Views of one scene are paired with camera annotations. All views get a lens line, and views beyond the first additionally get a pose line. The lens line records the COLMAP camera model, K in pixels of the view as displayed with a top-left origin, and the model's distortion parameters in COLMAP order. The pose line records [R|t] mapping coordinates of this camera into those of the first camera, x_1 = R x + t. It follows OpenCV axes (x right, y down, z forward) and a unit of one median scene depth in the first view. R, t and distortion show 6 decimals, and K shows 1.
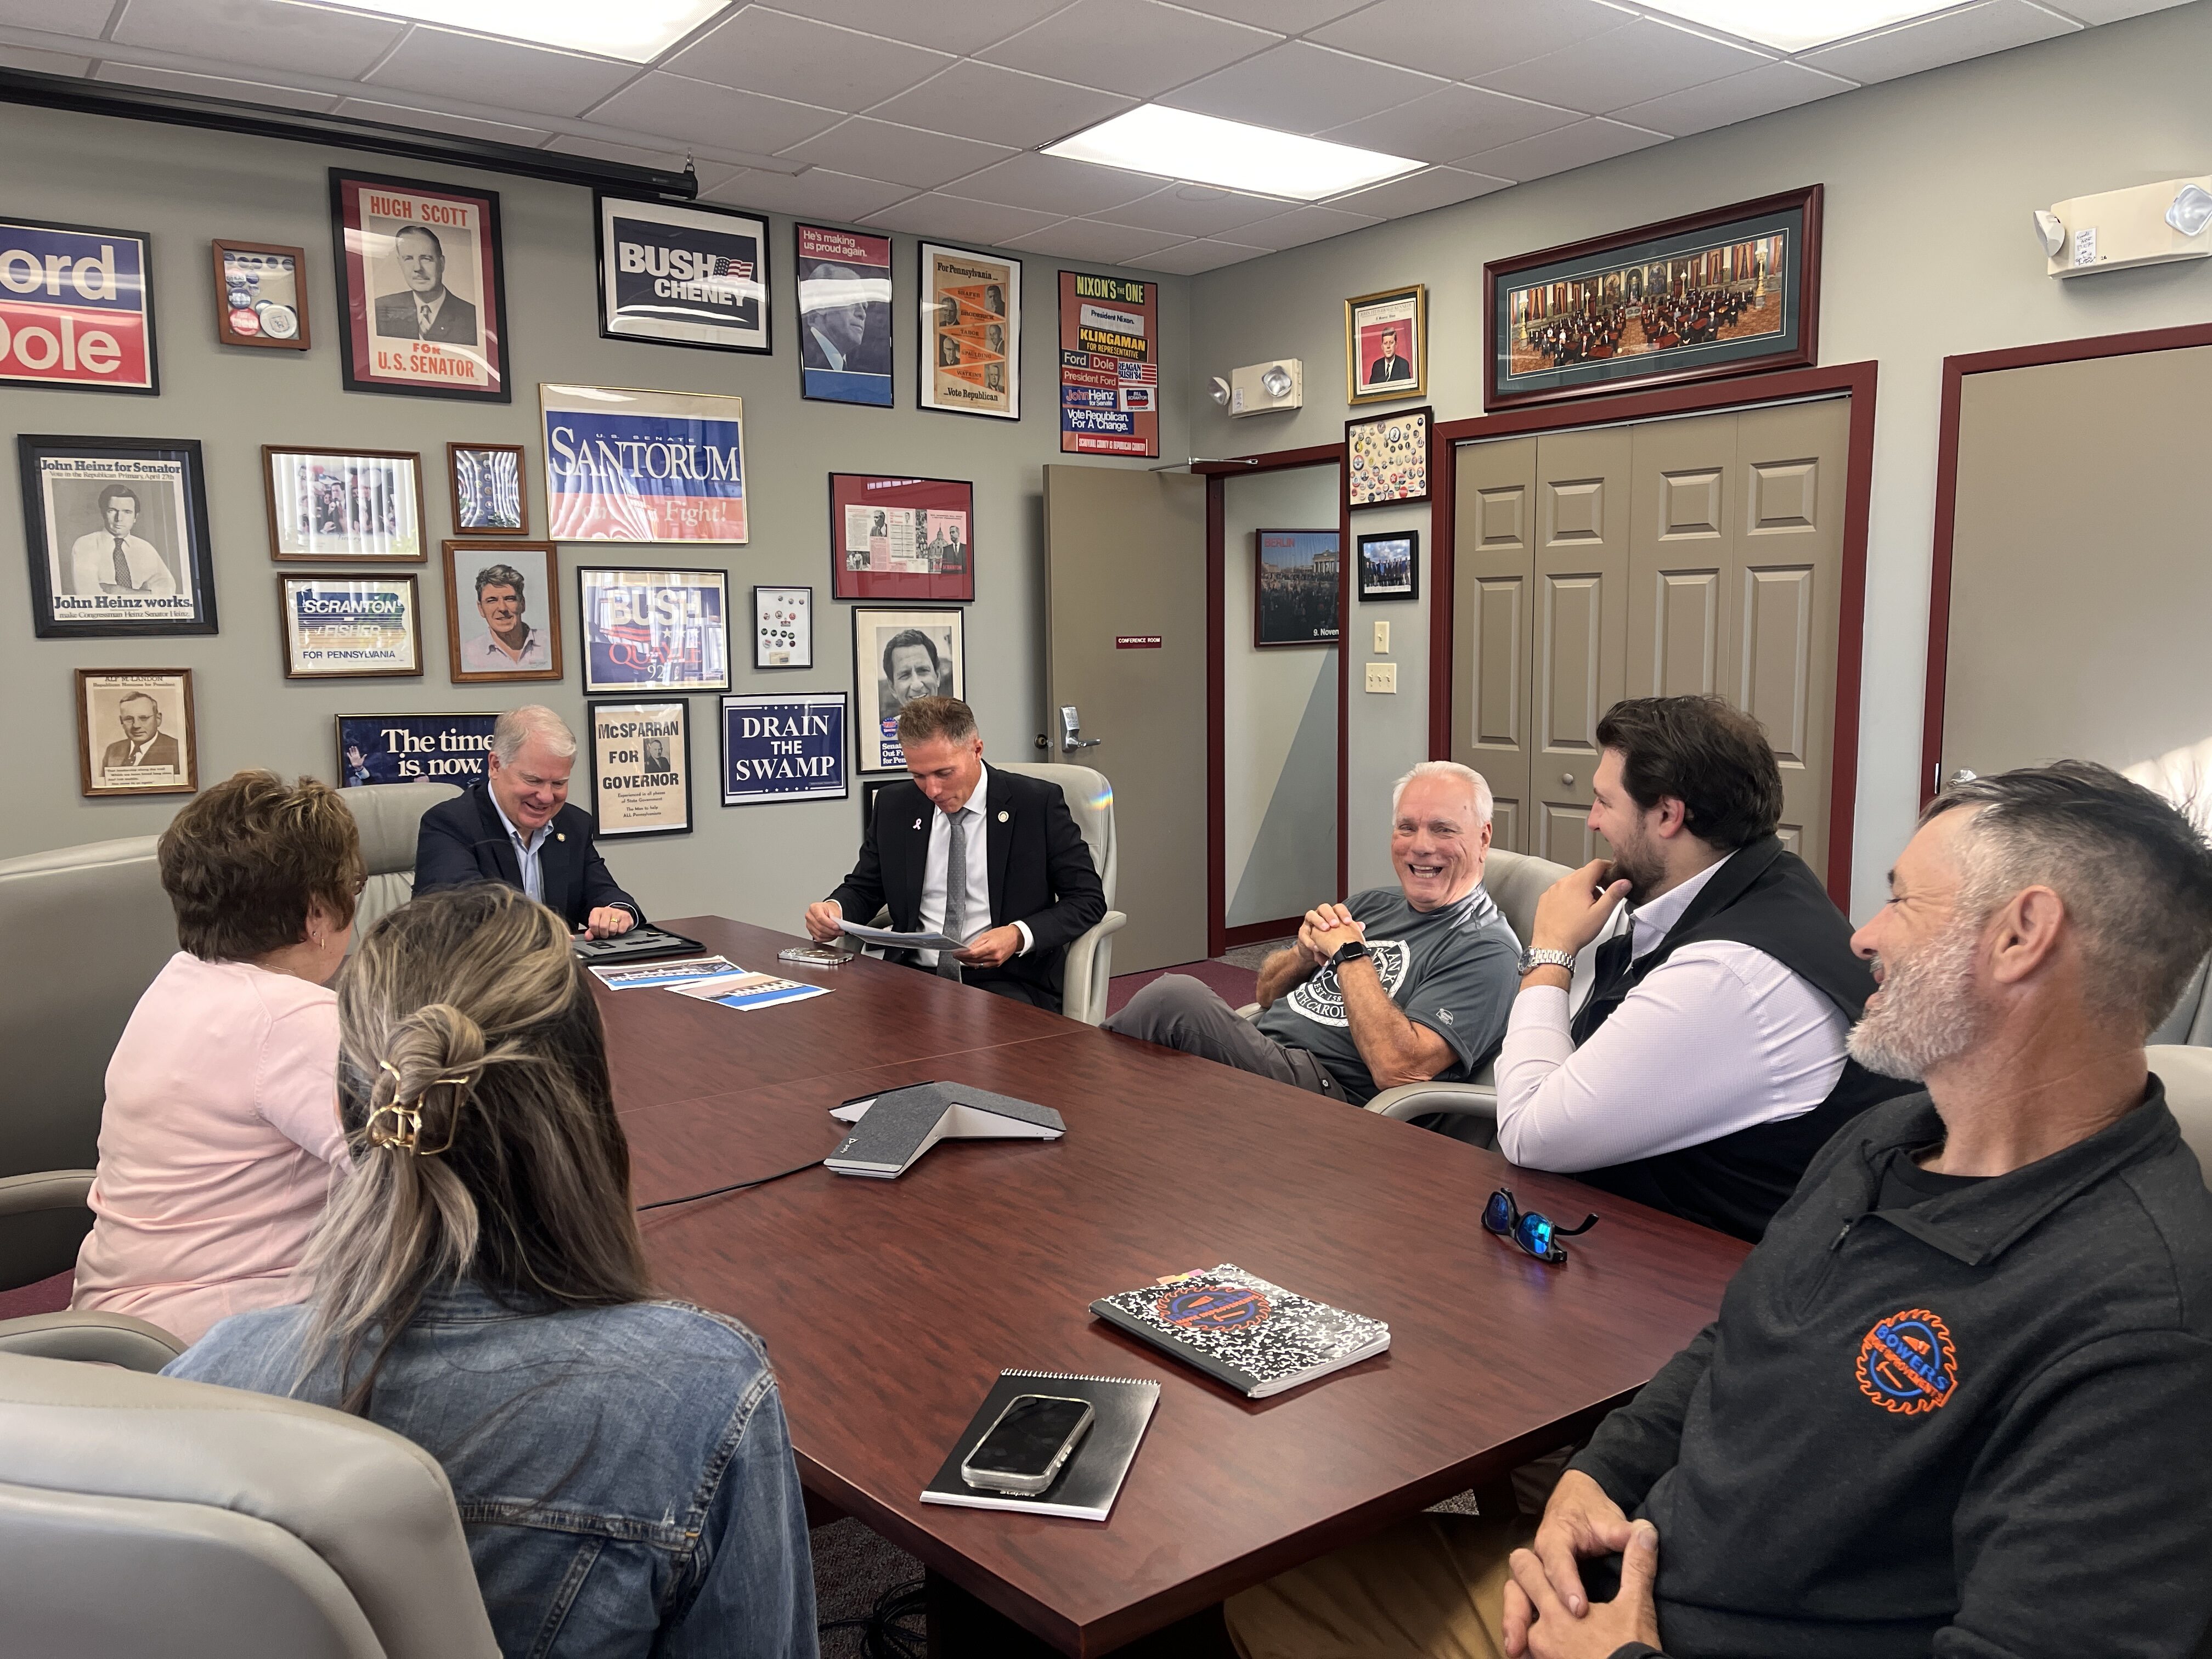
lens RADIAL K [[1702.2, 0, 1108.7], [0, 1702.2, 836.0], [0, 0, 1]] dist [0.012069, -0.030315]
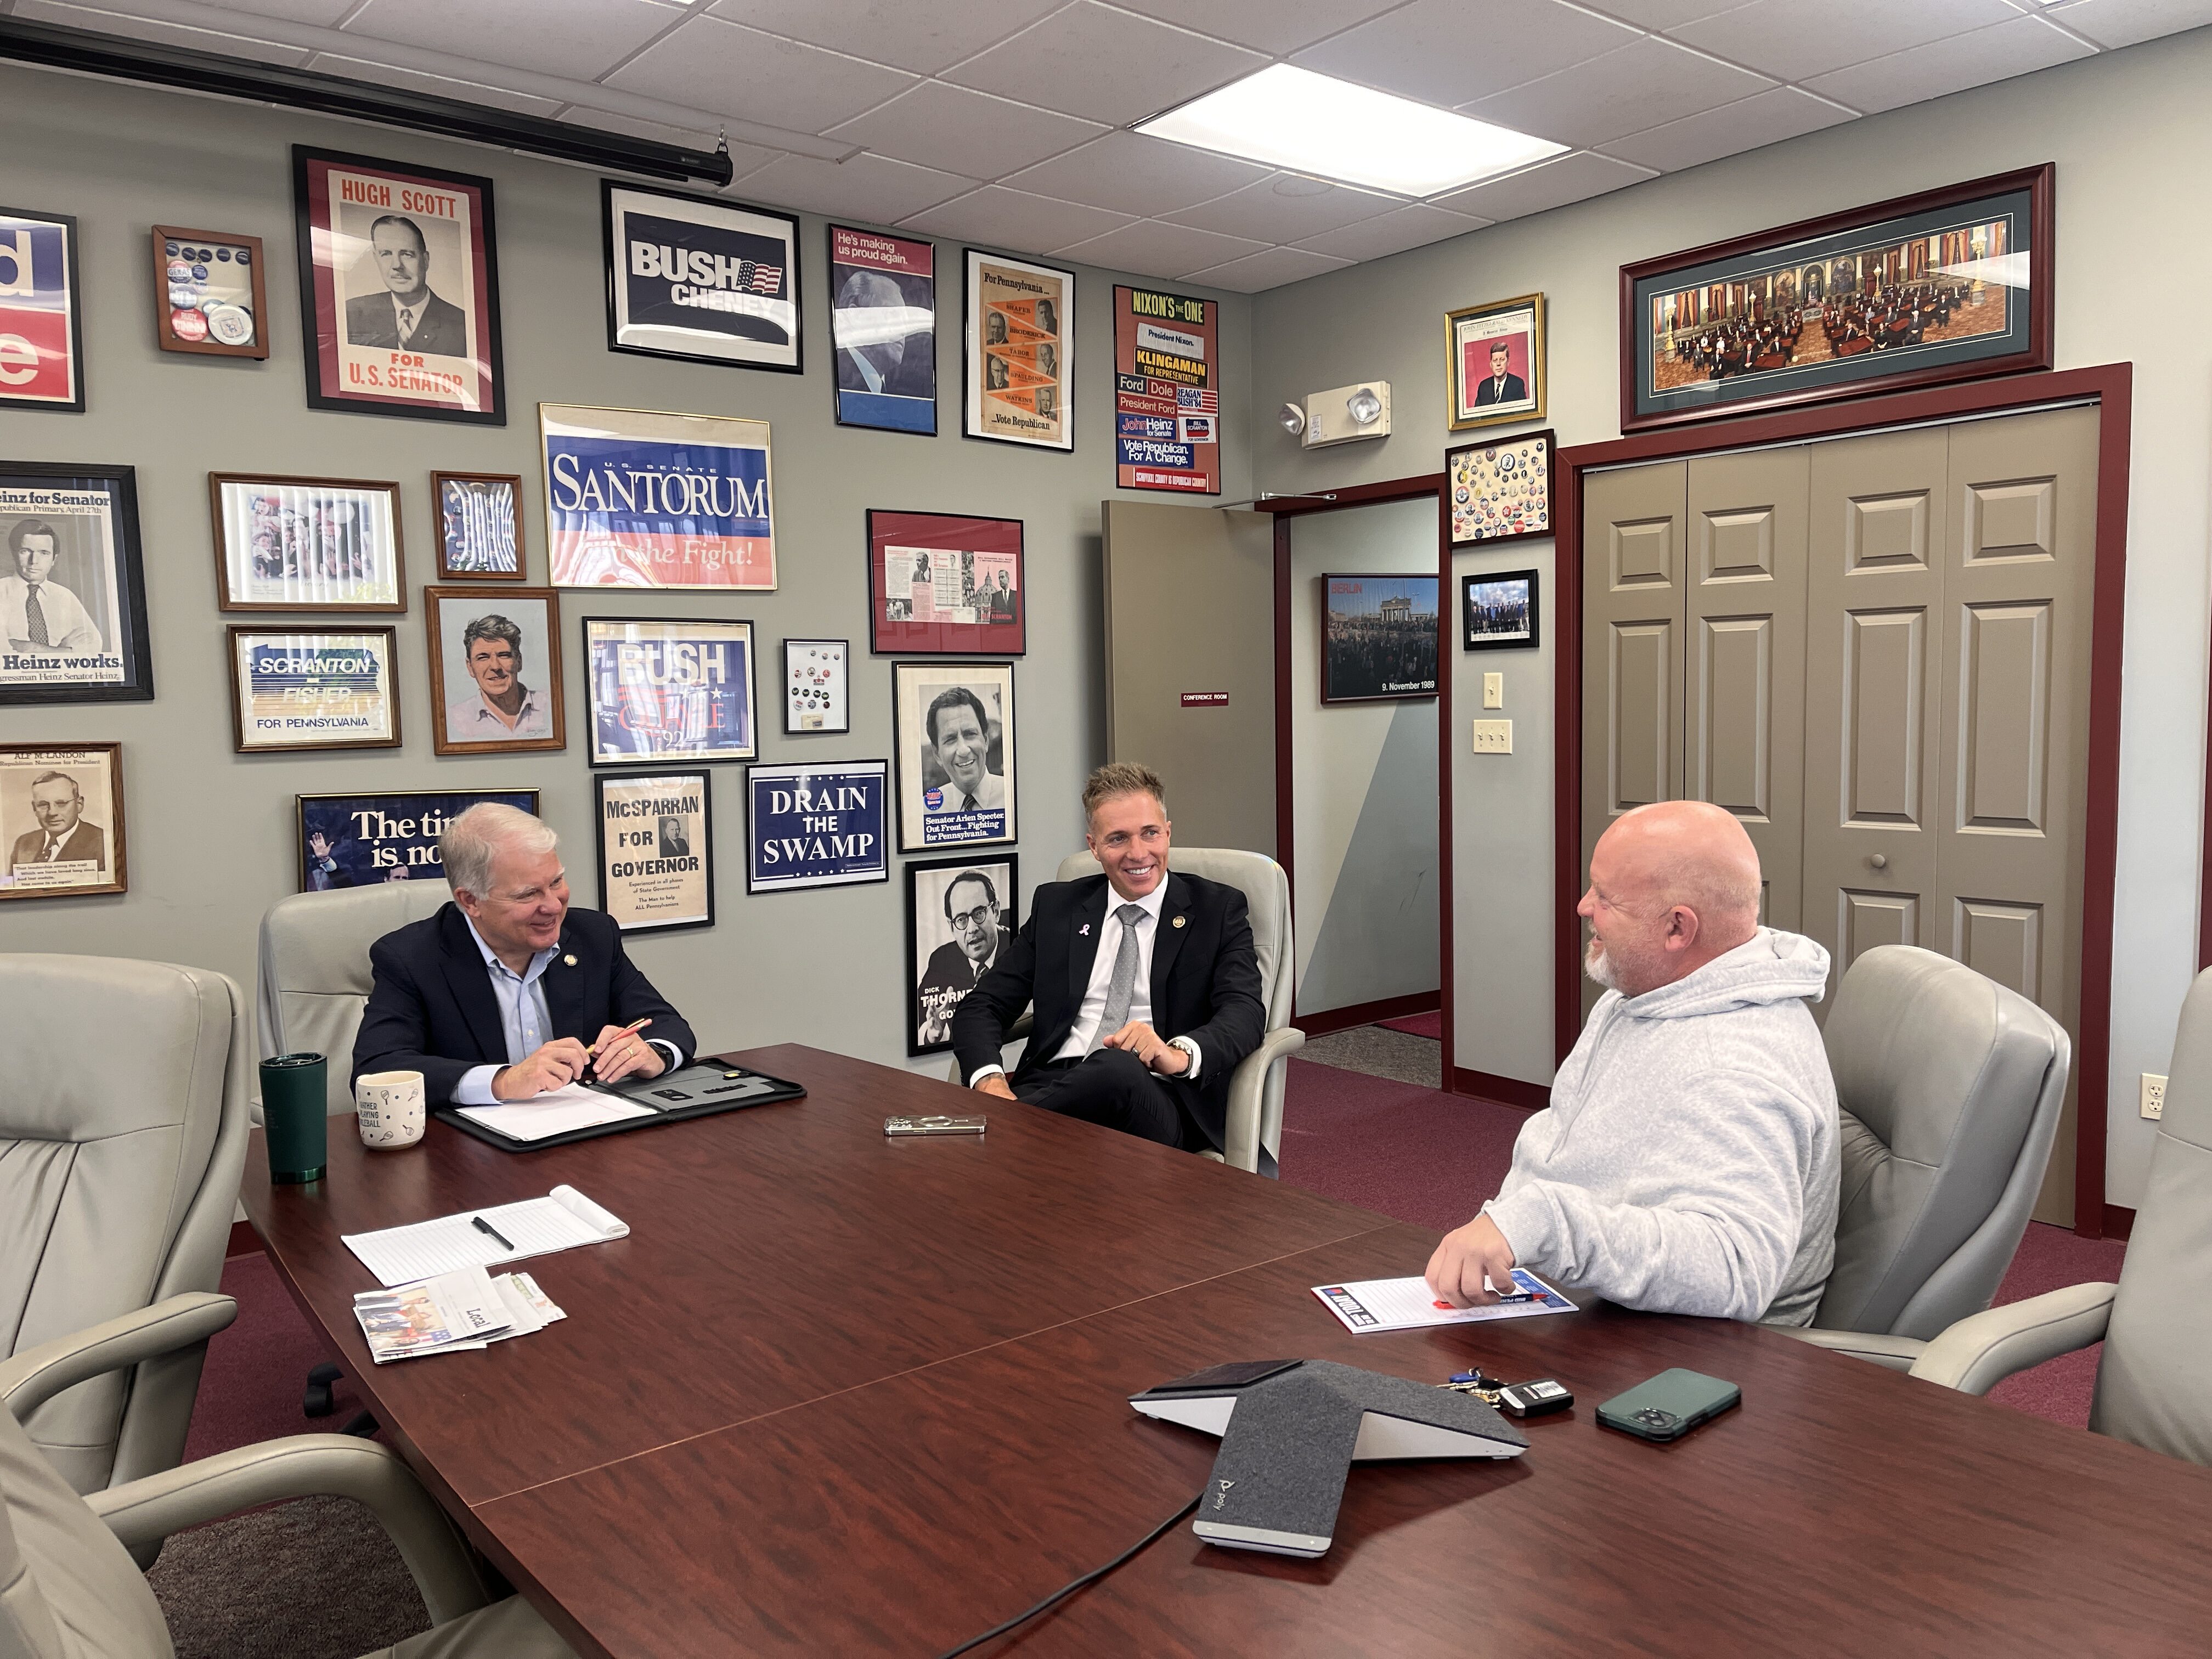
lens RADIAL K [[1702.2, 0, 1105.7], [0, 1702.2, 829.6], [0, 0, 1]] dist [0.012069, -0.030315]
pose [[0.999198, -0.013432, 0.037717, -0.083523], [0.014906, 0.999124, -0.039099, -0.014598], [-0.037159, 0.039630, 0.998523, 0.143190]]
